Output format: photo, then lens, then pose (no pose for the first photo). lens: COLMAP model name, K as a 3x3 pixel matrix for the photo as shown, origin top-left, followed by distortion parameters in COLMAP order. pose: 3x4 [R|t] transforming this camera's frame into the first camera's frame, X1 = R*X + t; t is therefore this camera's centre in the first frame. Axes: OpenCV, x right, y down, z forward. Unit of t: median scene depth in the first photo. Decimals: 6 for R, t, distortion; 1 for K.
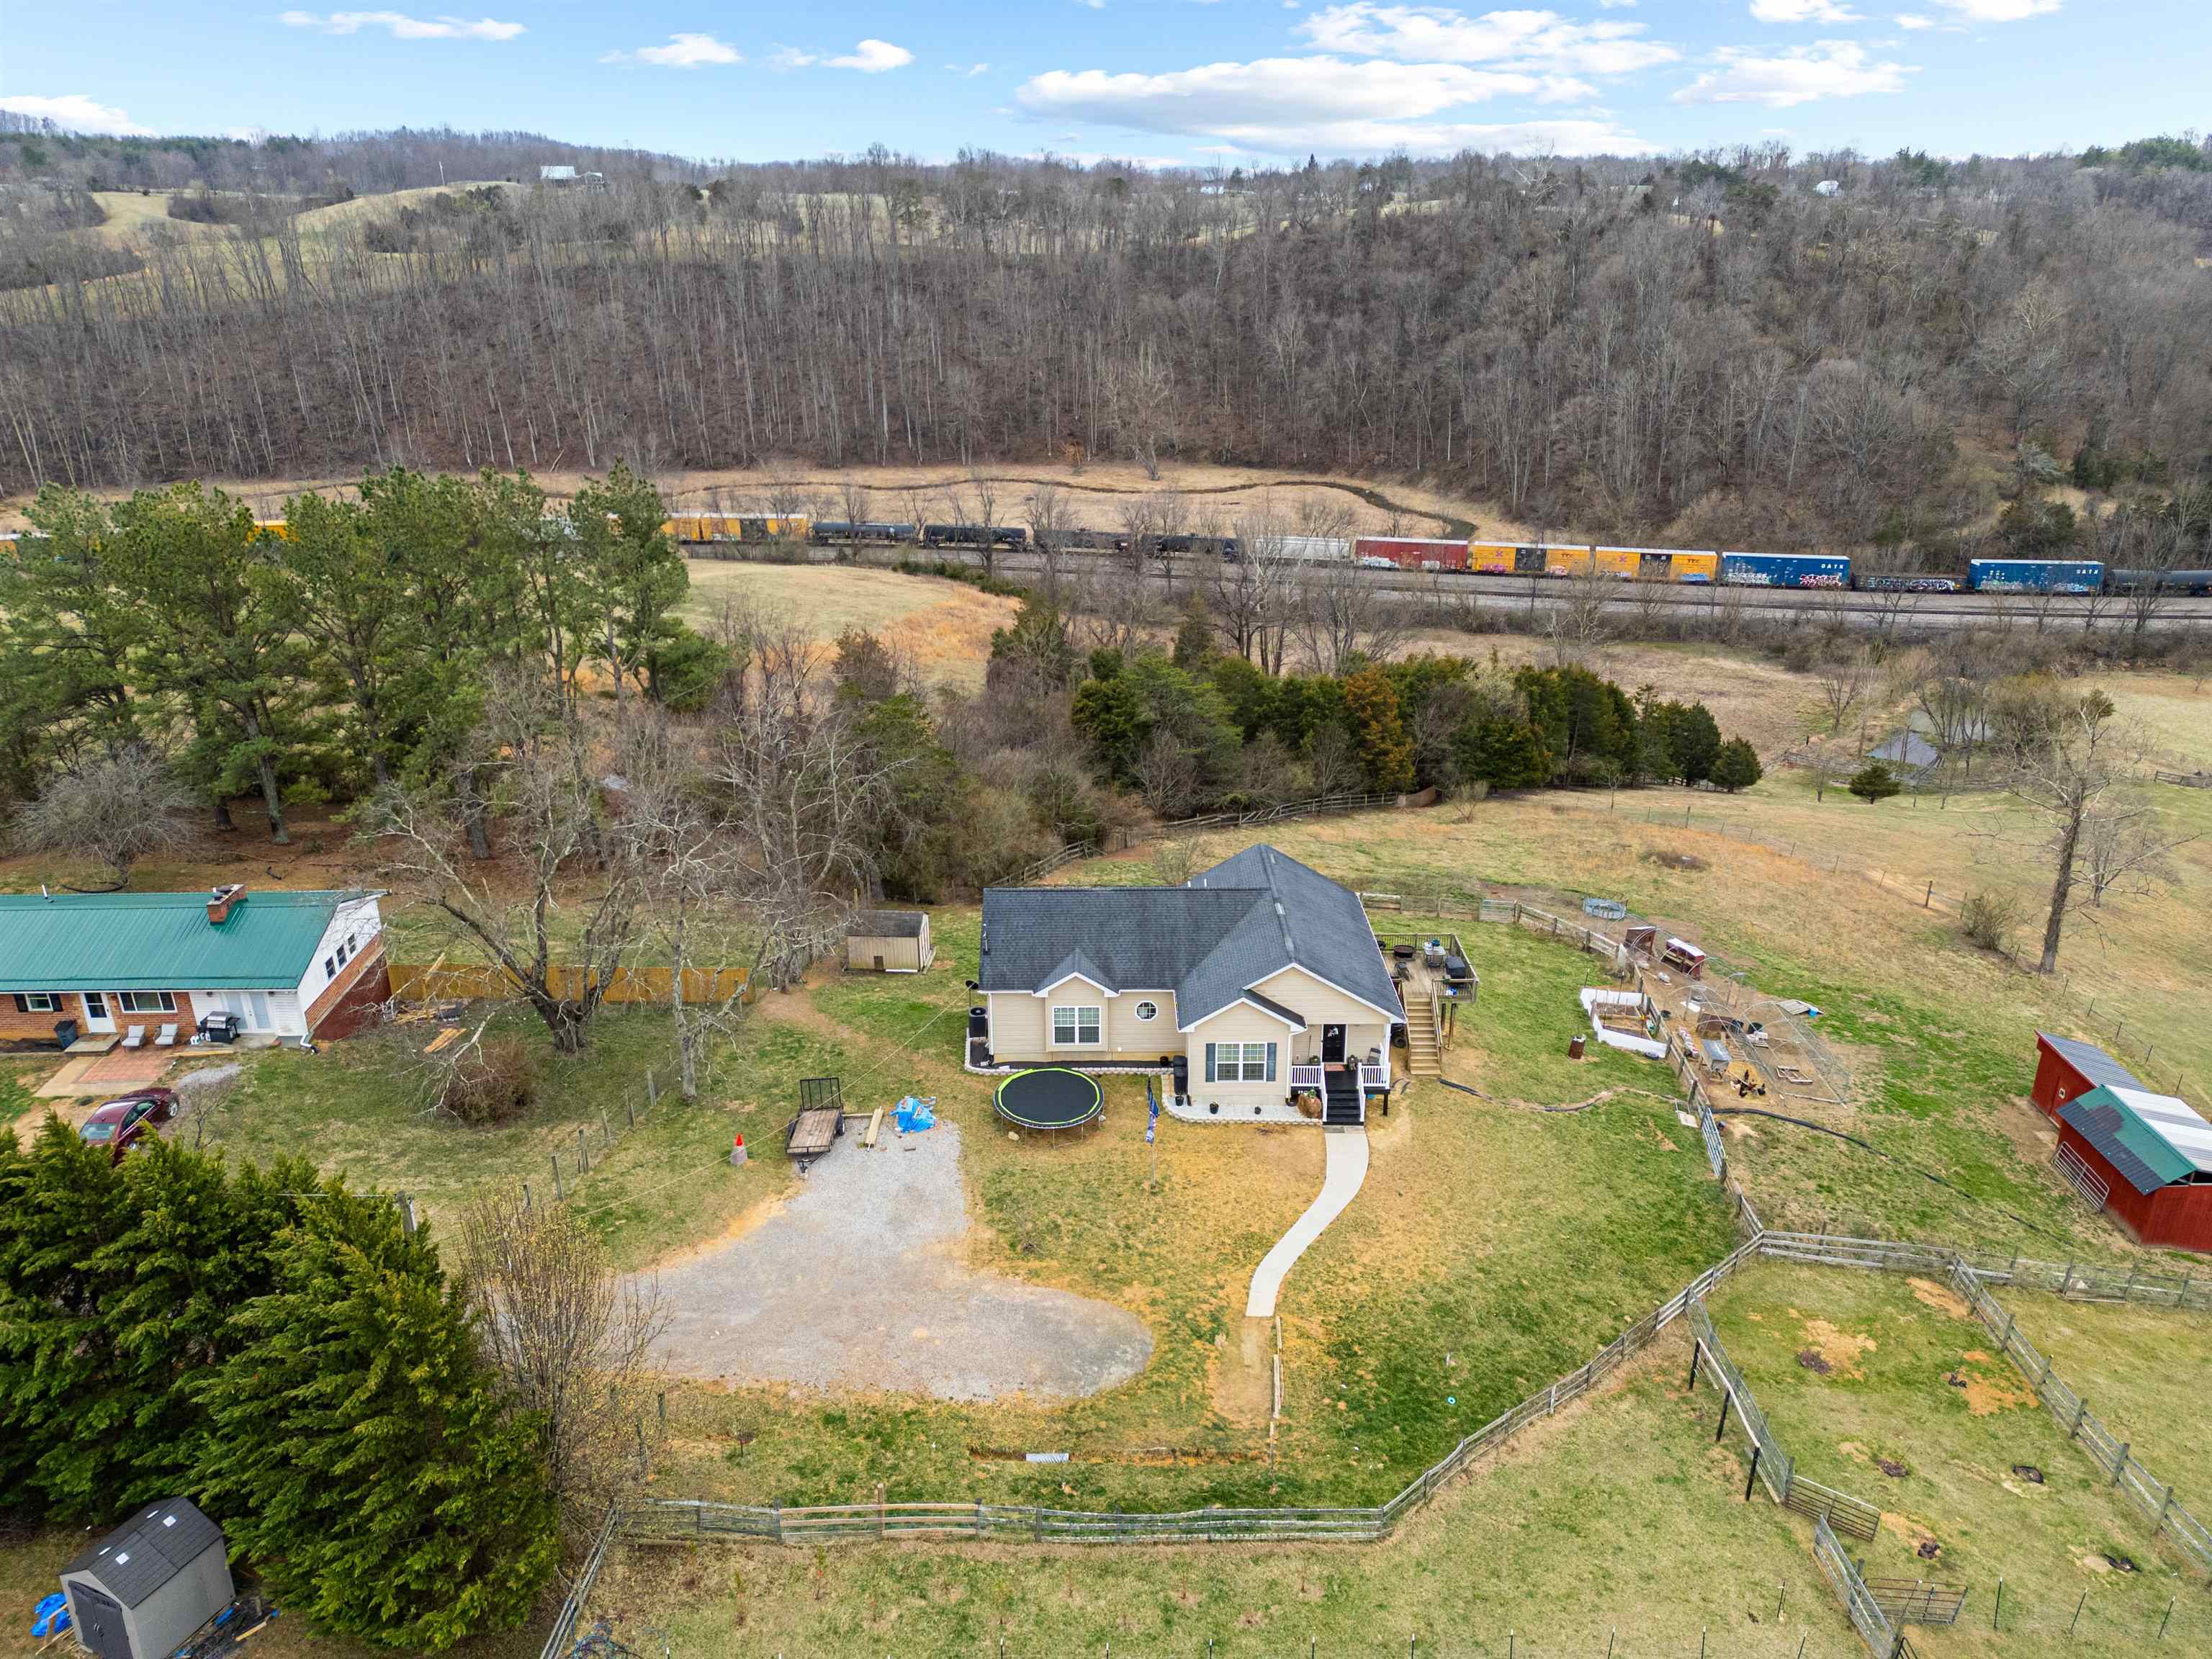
lens RADIAL K [[1537.8, 0, 1106.0], [0, 1537.8, 829.5], [0, 0, 1]] dist [0.096782, -0.091780]
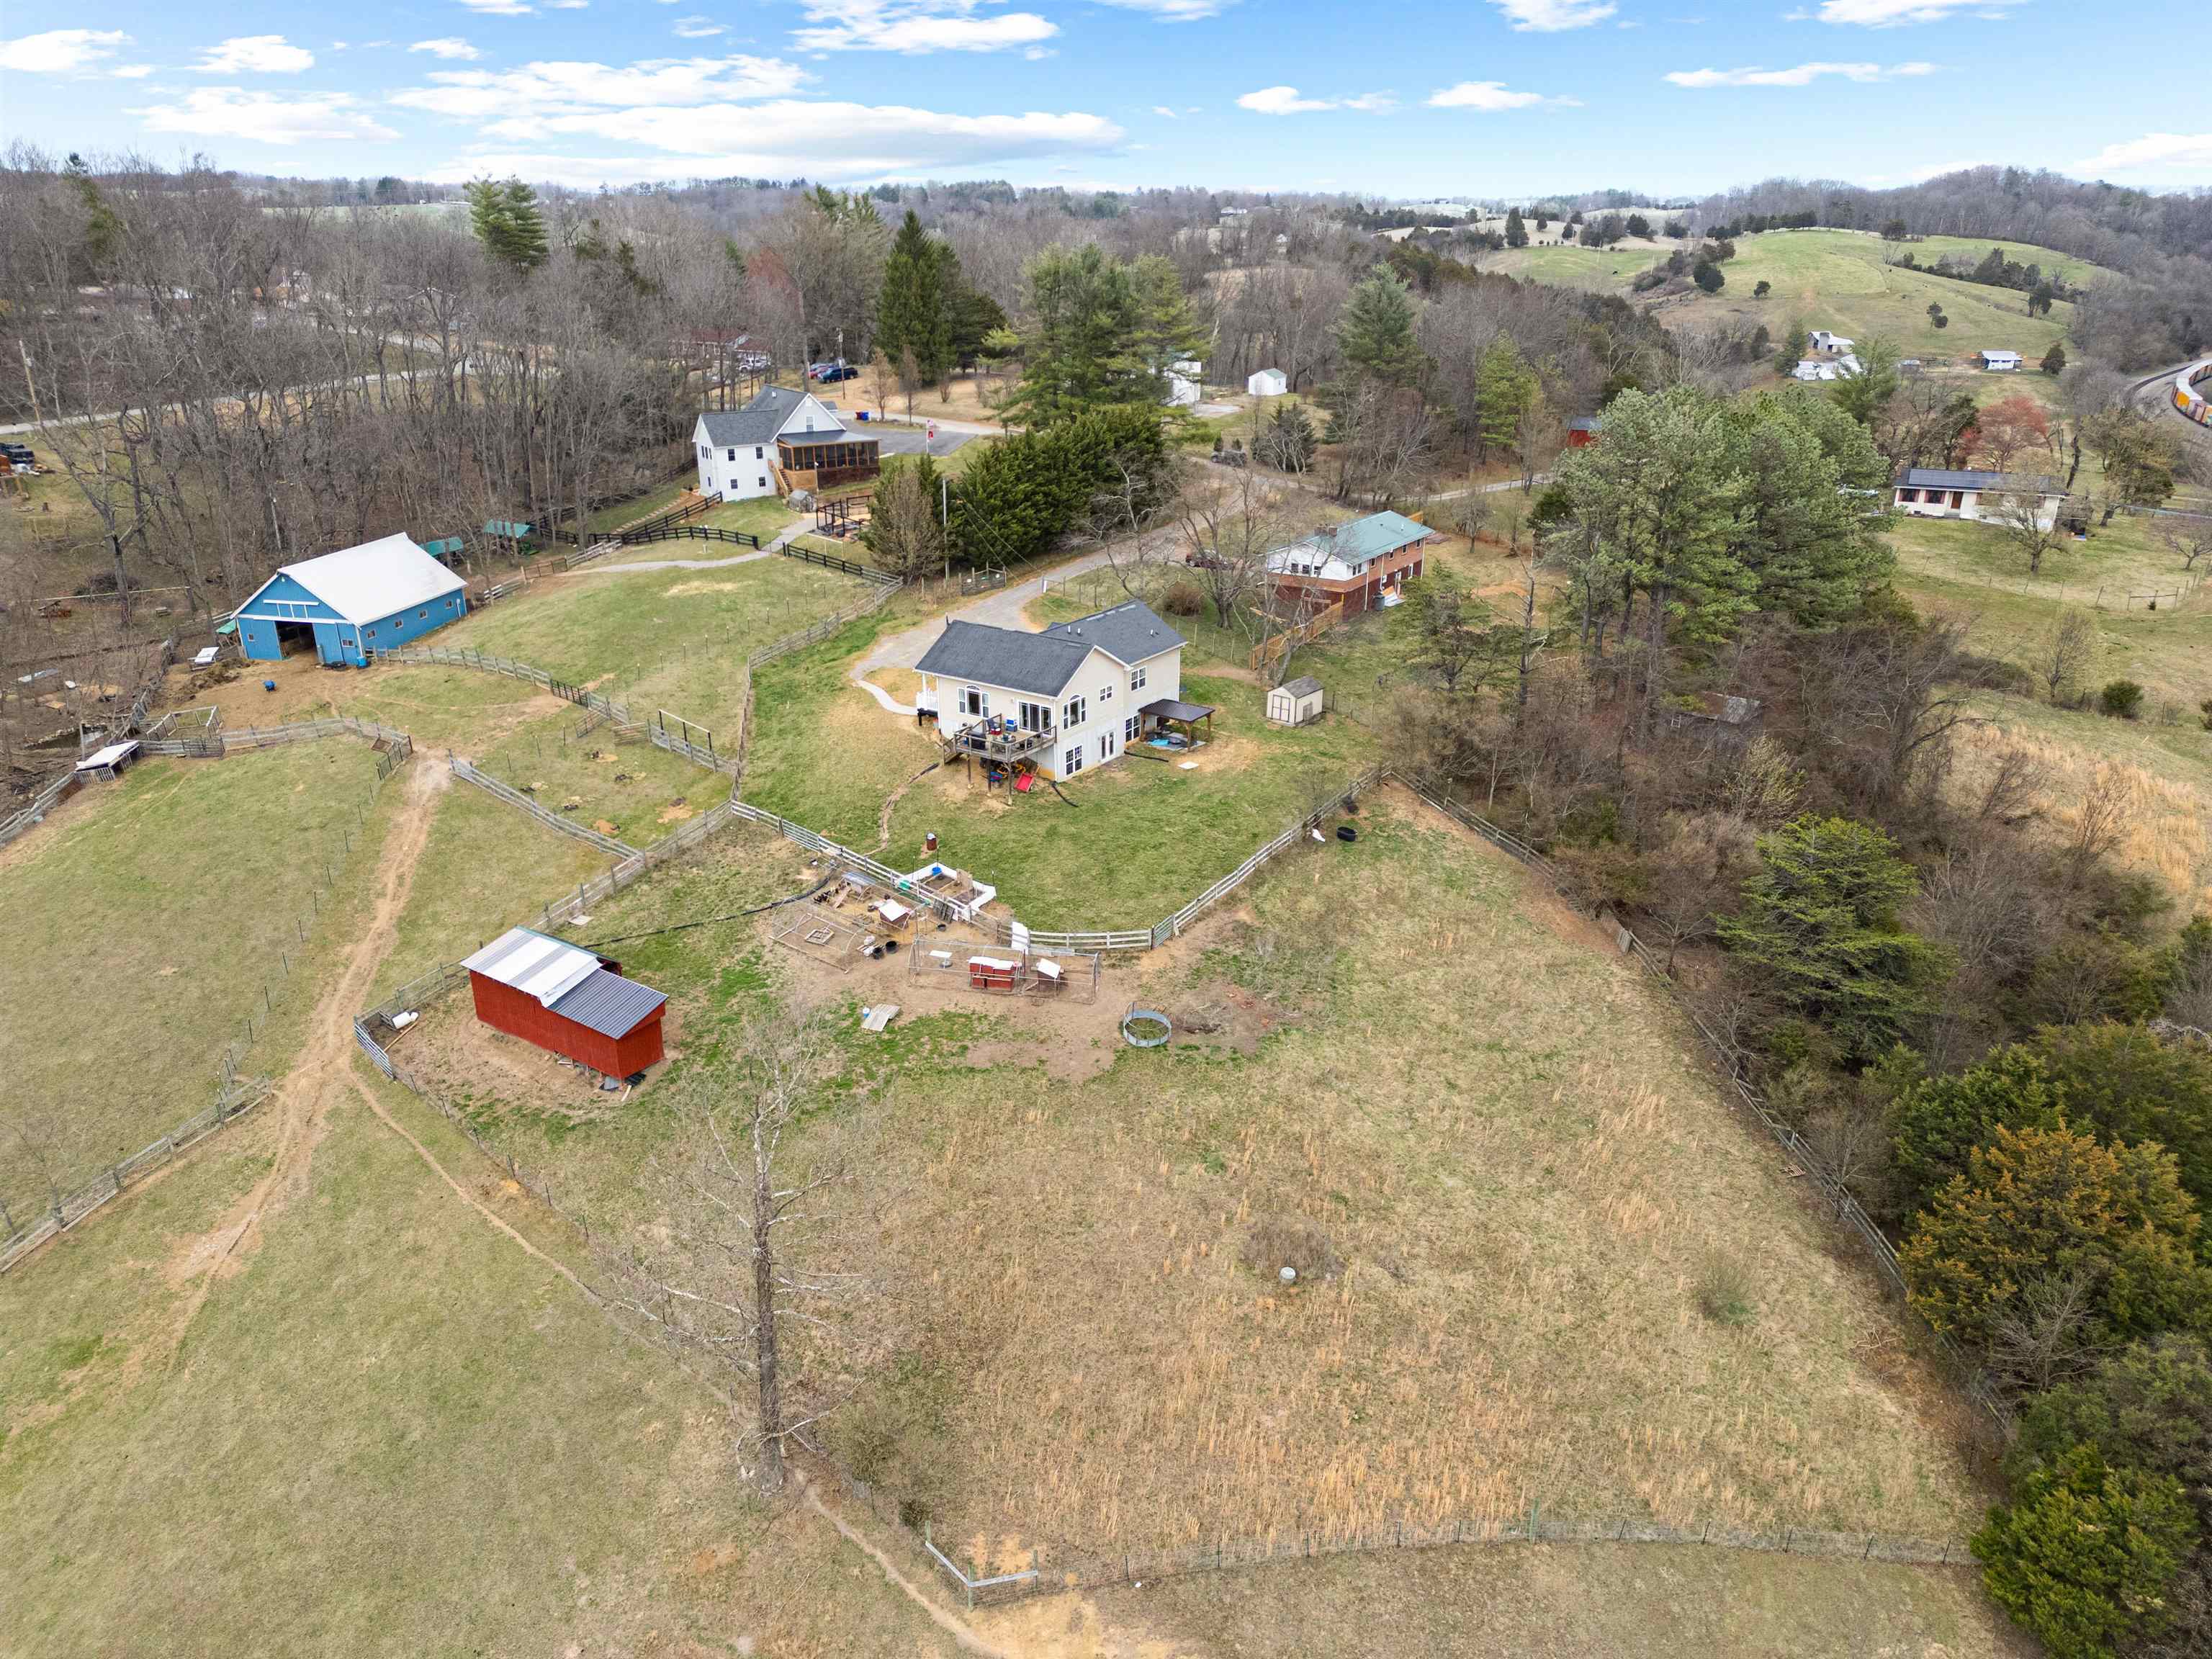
lens RADIAL K [[1543.3, 0, 1121.0], [0, 1543.3, 822.5], [0, 0, 1]] dist [0.107434, -0.136604]
pose [[-0.568707, 0.307784, -0.762786, 0.344939], [-0.306404, 0.781339, 0.543714, -0.181739], [0.763341, 0.542935, -0.350047, 0.450527]]
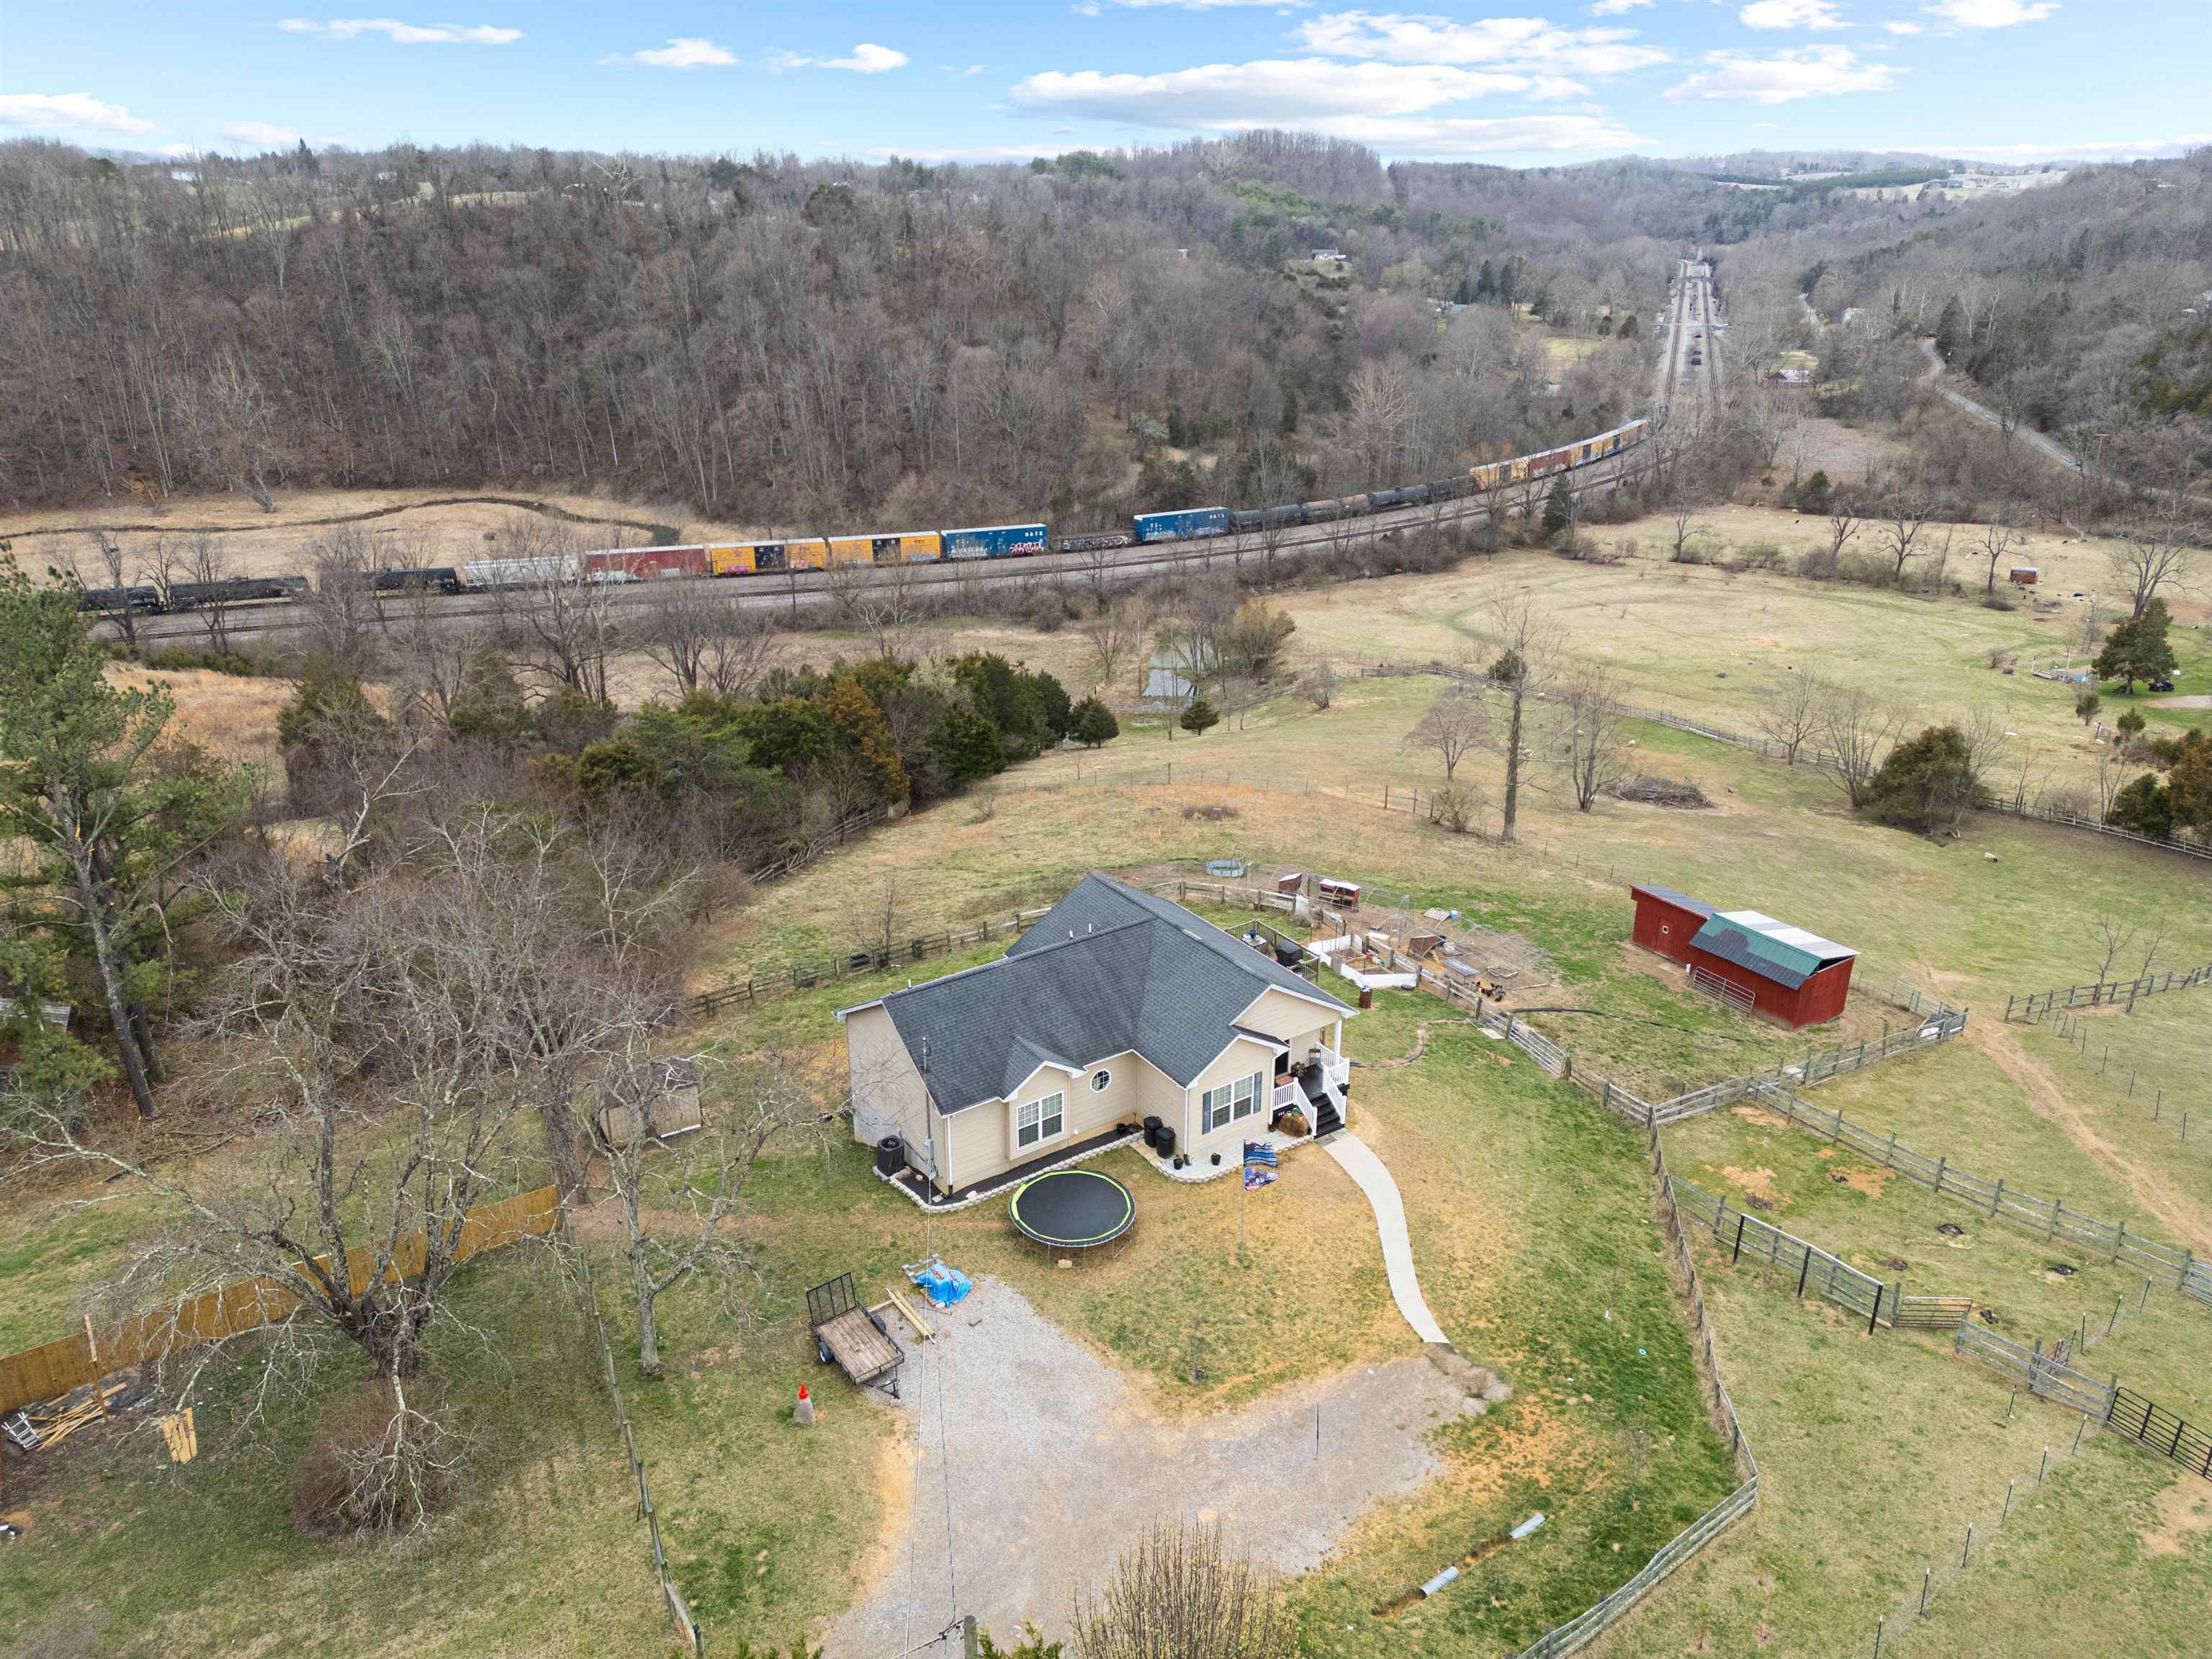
lens RADIAL K [[1537.8, 0, 1106.0], [0, 1537.8, 829.5], [0, 0, 1]] dist [0.096782, -0.091780]
pose [[0.832847, -0.208658, 0.512667, -0.101740], [0.207567, 0.976368, 0.060186, -0.020135], [-0.513110, 0.056287, 0.856476, 0.054170]]
